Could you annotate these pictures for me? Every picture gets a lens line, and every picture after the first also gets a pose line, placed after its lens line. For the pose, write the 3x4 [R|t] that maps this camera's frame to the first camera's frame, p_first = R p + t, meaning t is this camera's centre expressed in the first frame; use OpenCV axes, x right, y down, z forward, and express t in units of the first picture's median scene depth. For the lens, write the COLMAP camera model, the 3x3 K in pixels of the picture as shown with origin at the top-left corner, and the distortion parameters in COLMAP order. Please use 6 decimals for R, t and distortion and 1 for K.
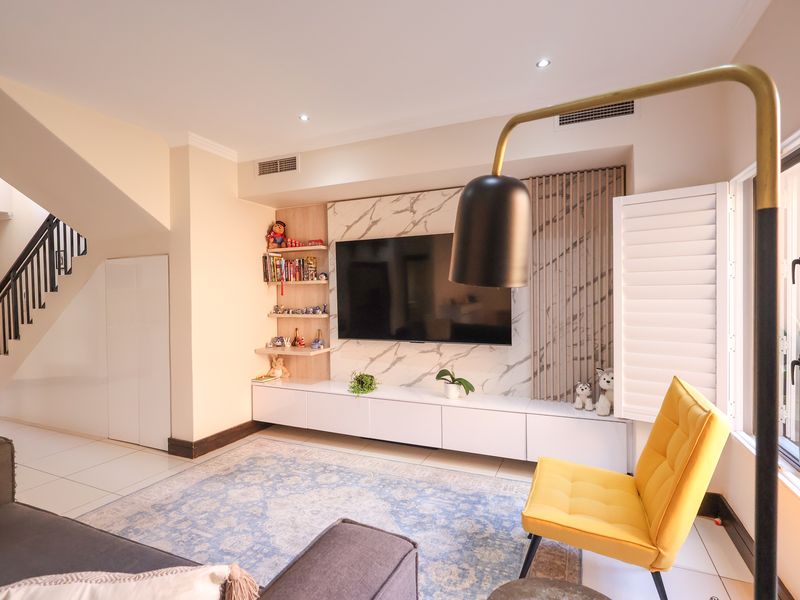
lens RADIAL K [[414.4, 0, 398.3], [0, 414.4, 301.6], [0, 0, 1]] dist [-0.001787, 0.000725]
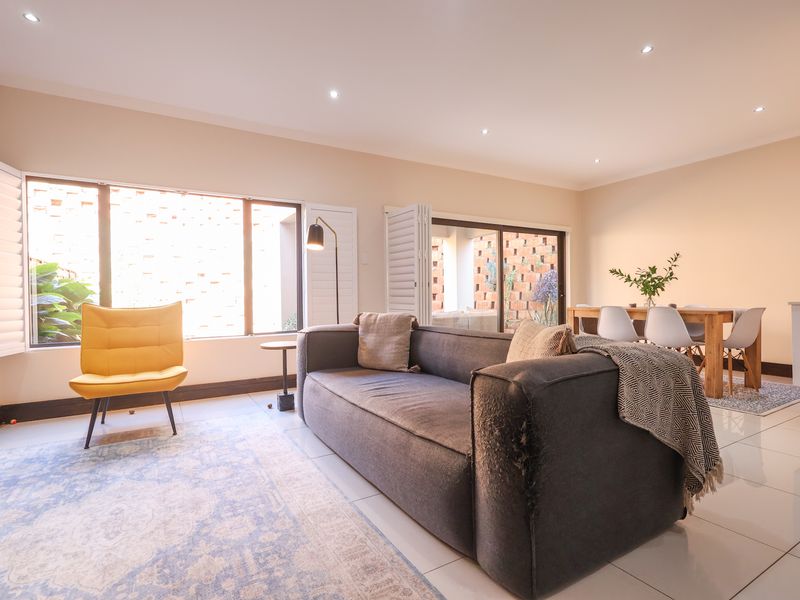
lens RADIAL K [[414.4, 0, 396.4], [0, 414.4, 302.4], [0, 0, 1]] dist [-0.001787, 0.000725]
pose [[-0.808547, 0.012029, 0.588309, -0.730730], [0.029268, 0.999376, 0.019791, 0.113579], [-0.587704, 0.033221, -0.808394, 0.968188]]
